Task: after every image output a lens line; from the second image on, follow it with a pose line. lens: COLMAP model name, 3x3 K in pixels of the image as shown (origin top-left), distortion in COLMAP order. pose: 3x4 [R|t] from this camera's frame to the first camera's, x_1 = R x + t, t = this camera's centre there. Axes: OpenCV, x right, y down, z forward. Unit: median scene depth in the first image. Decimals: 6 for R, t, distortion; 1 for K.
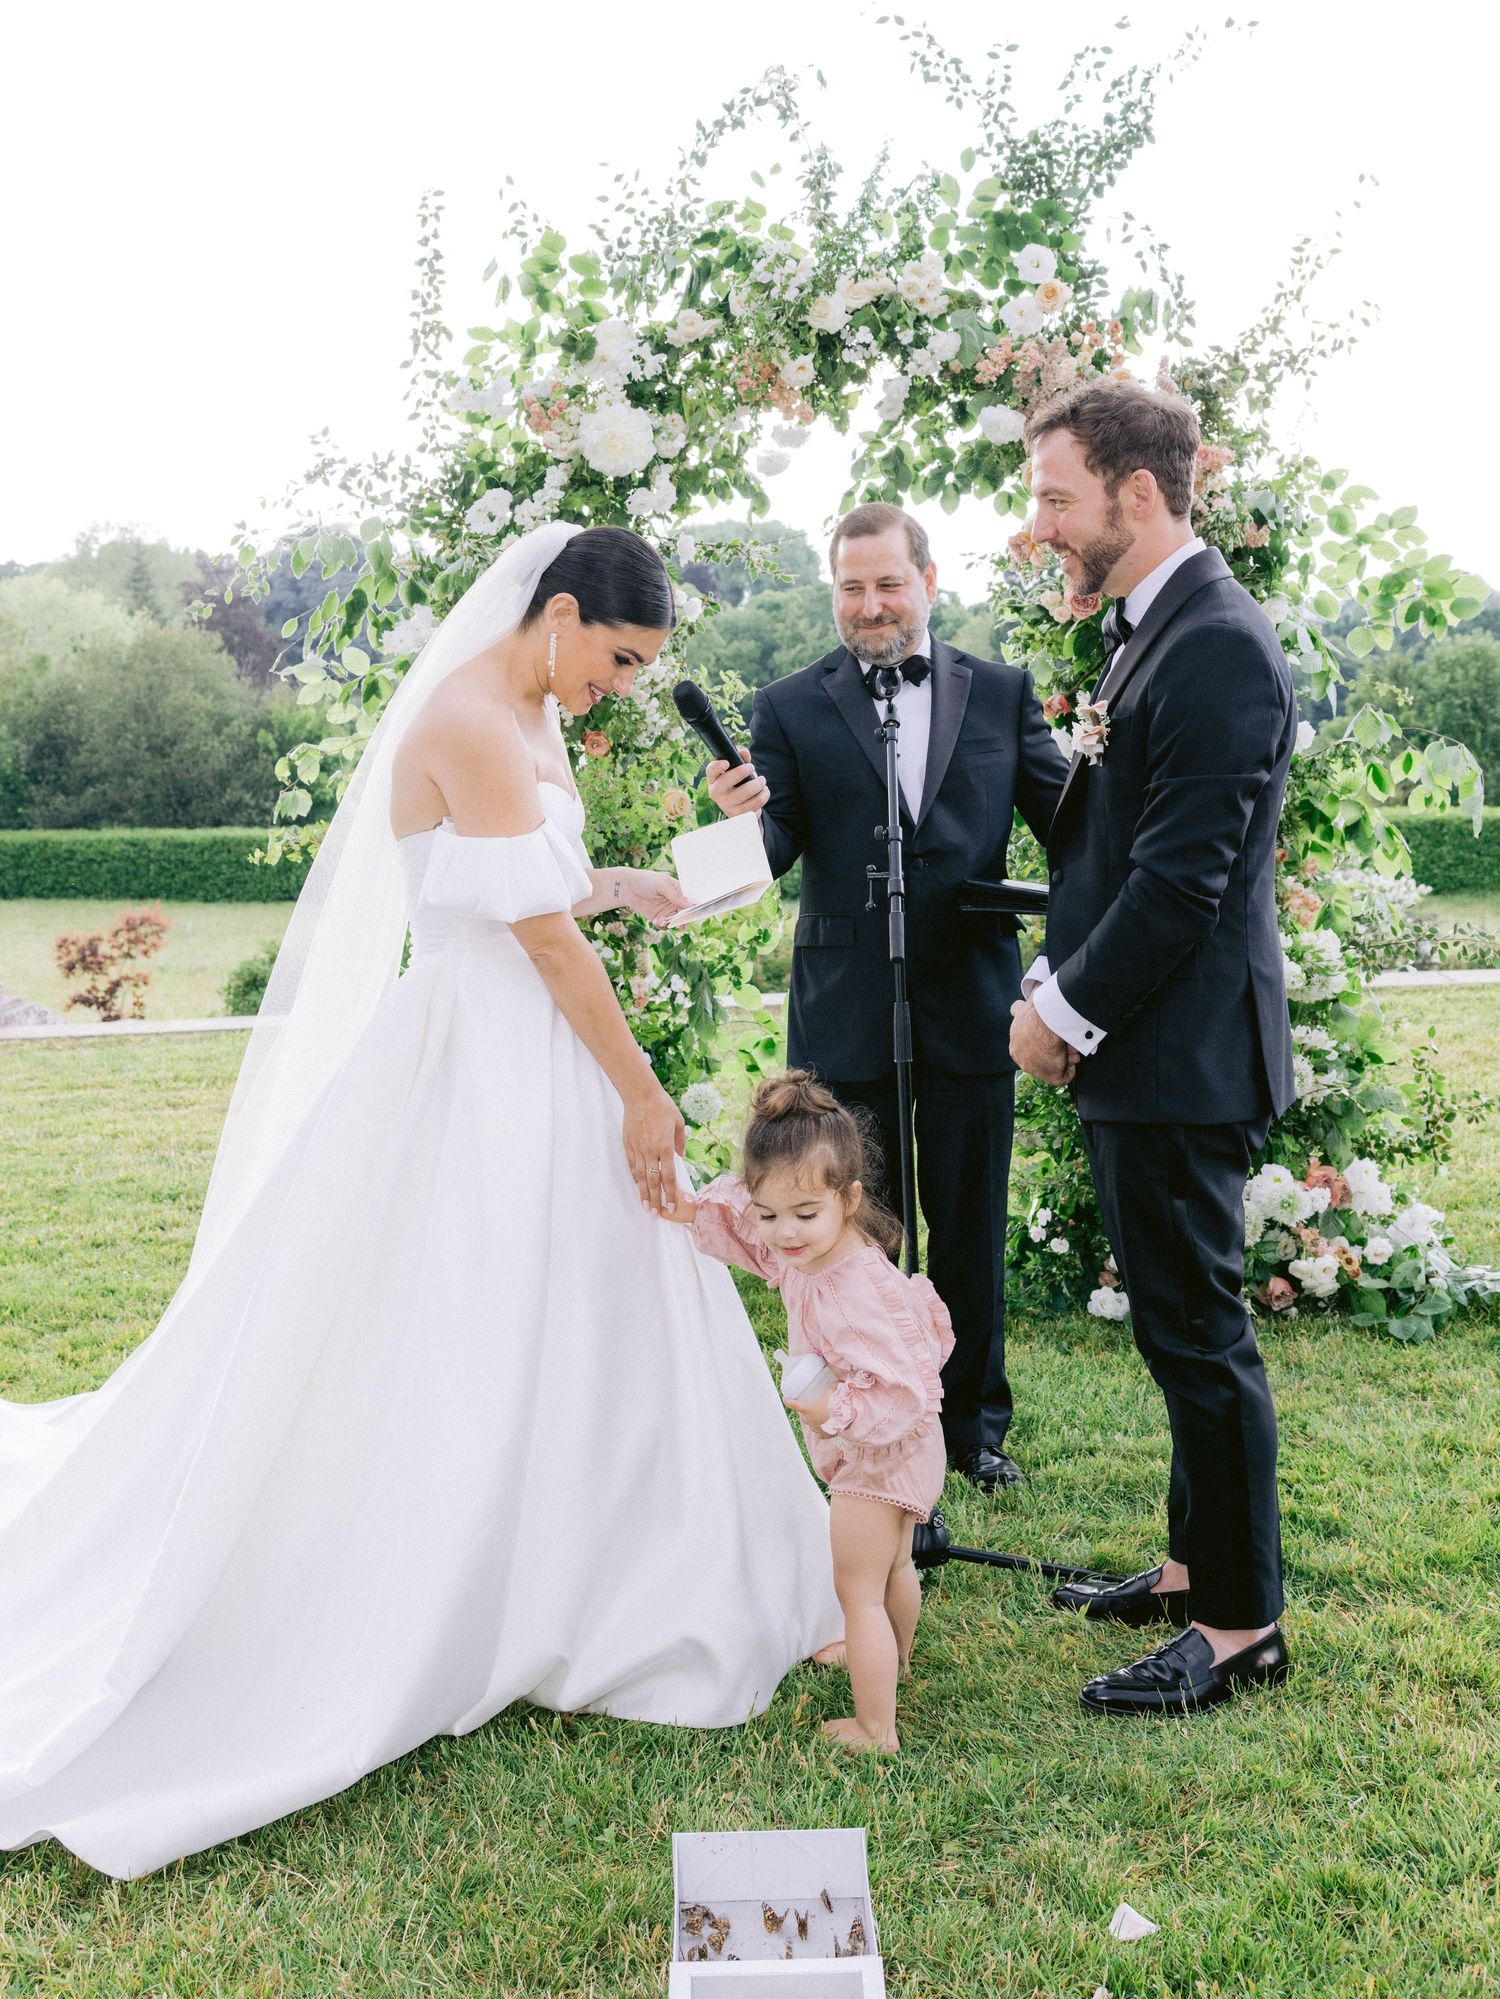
lens RADIAL K [[2480.6, 0, 695.9], [0, 2480.6, 892.8], [0, 0, 1]] dist [-0.015098, 0.000000]
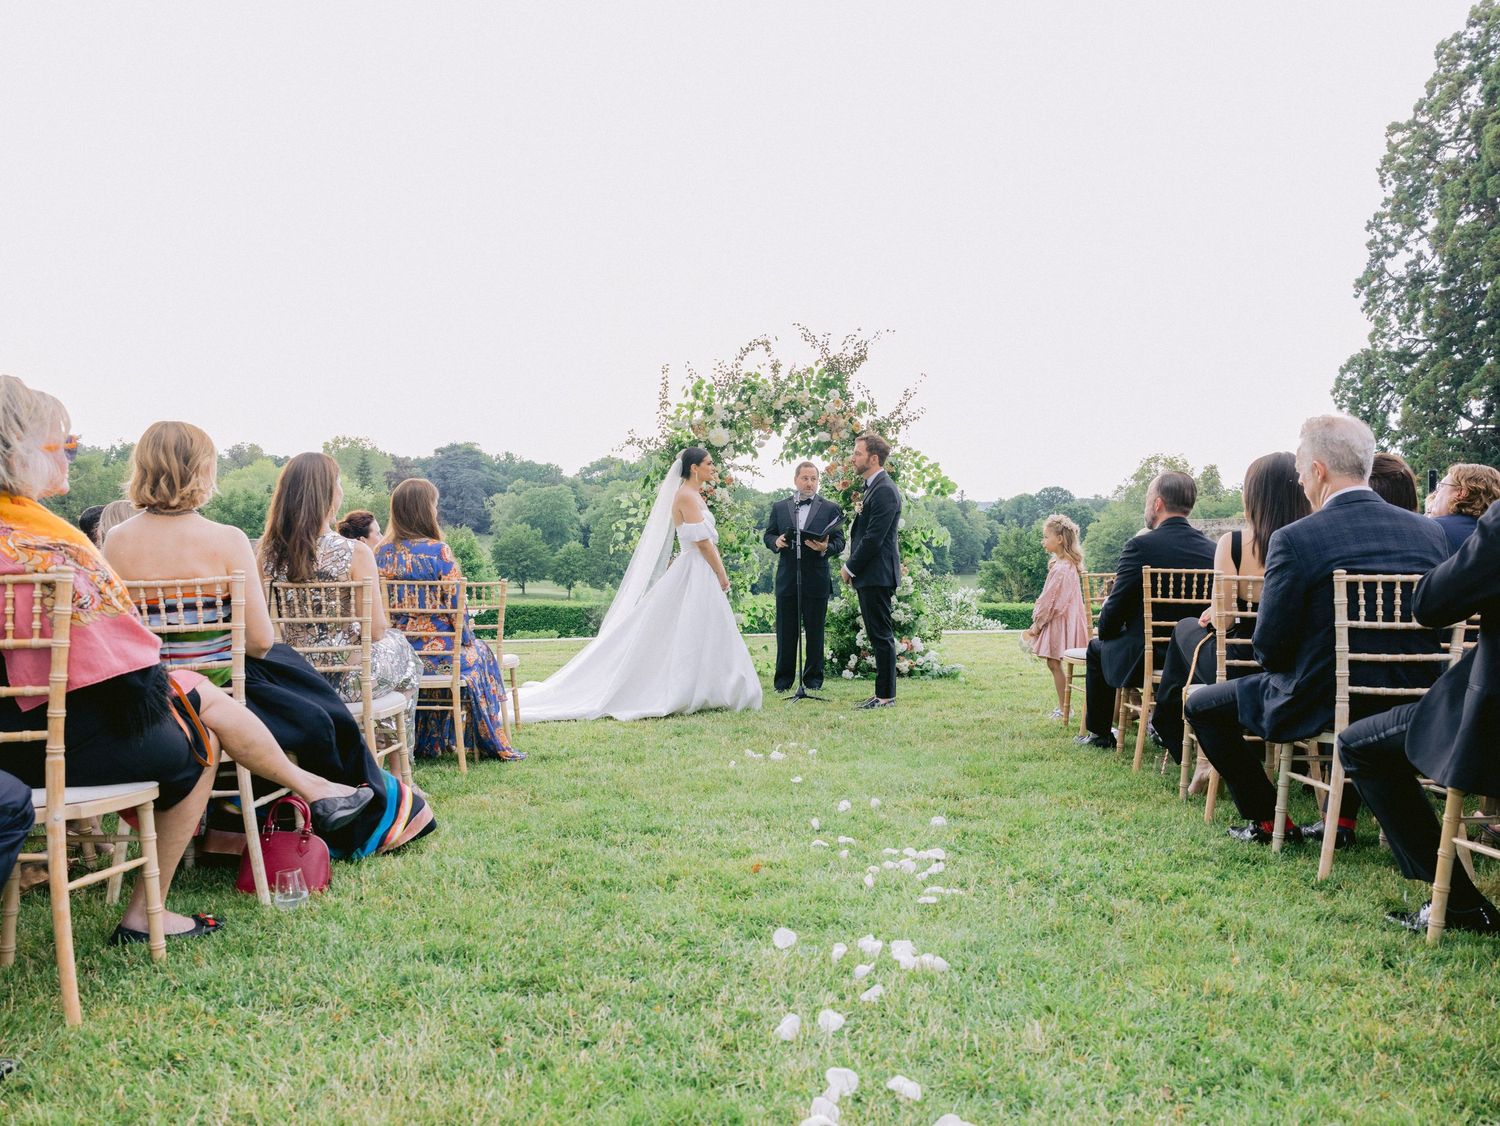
lens RADIAL K [[1319.1, 0, 764.6], [0, 1319.1, 603.6], [0, 0, 1]] dist [0.018527, 0.004468]
pose [[0.996346, 0.025464, 0.081519, -0.114263], [-0.022737, 0.999156, -0.034212, 0.123895], [-0.082322, 0.032234, 0.996084, -0.906804]]
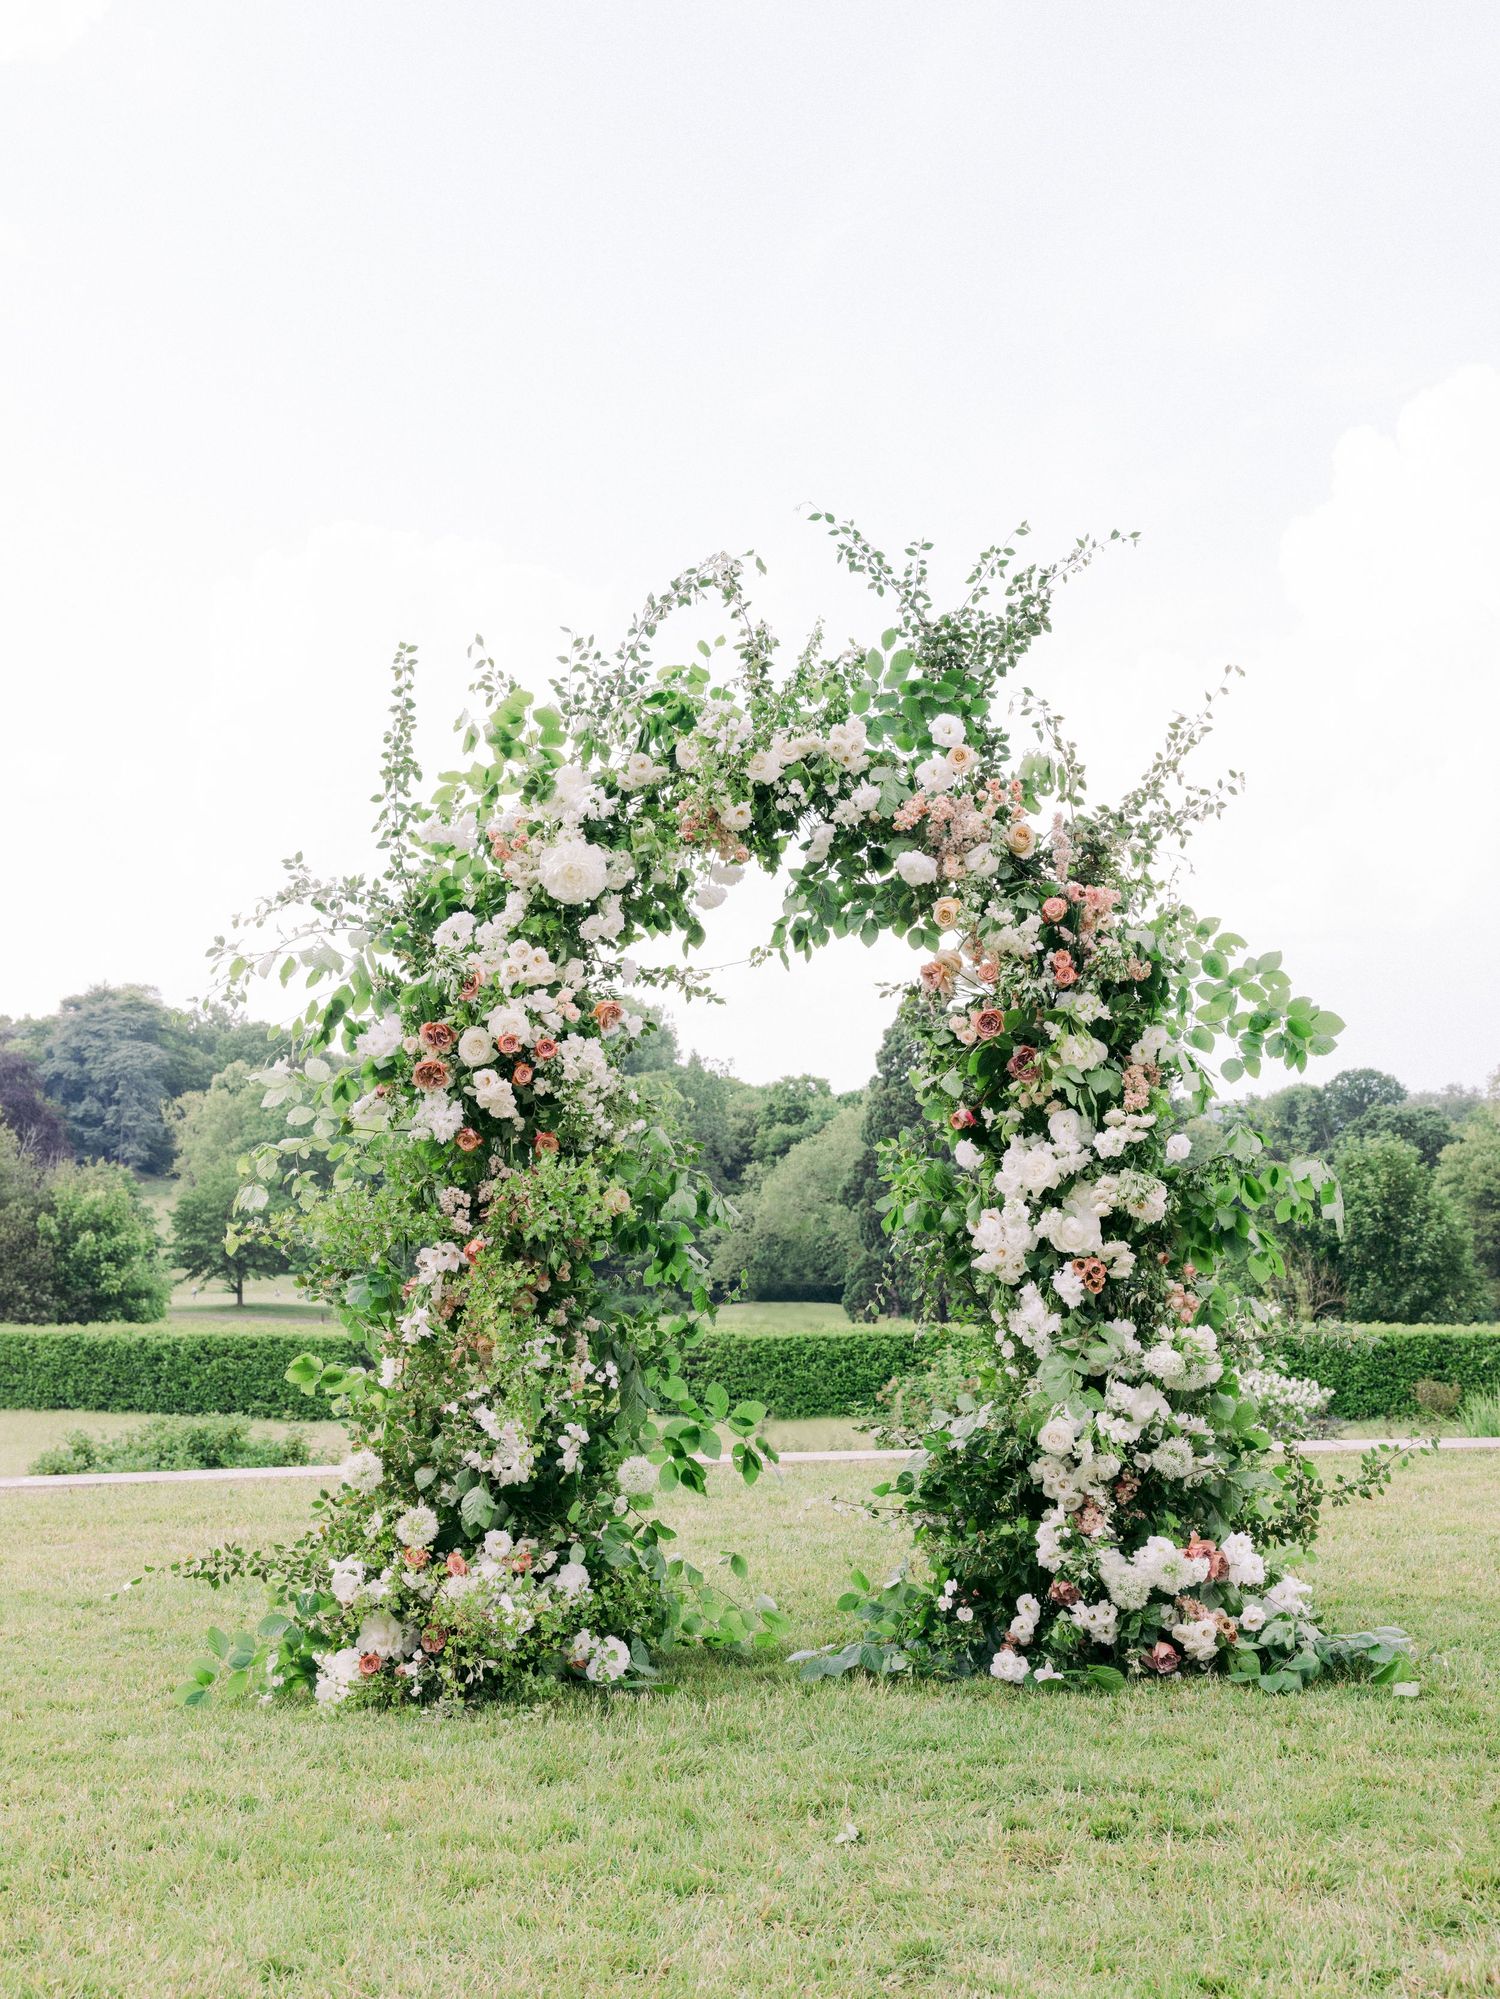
lens RADIAL K [[2777.7, 0, 785.6], [0, 2777.7, 964.4], [0, 0, 1]] dist [0.018101, 0.000000]
pose [[0.995641, 0.028985, 0.088653, -0.045401], [-0.014373, 0.986814, -0.161218, 0.057217], [-0.092157, 0.159241, 0.982929, -0.224082]]
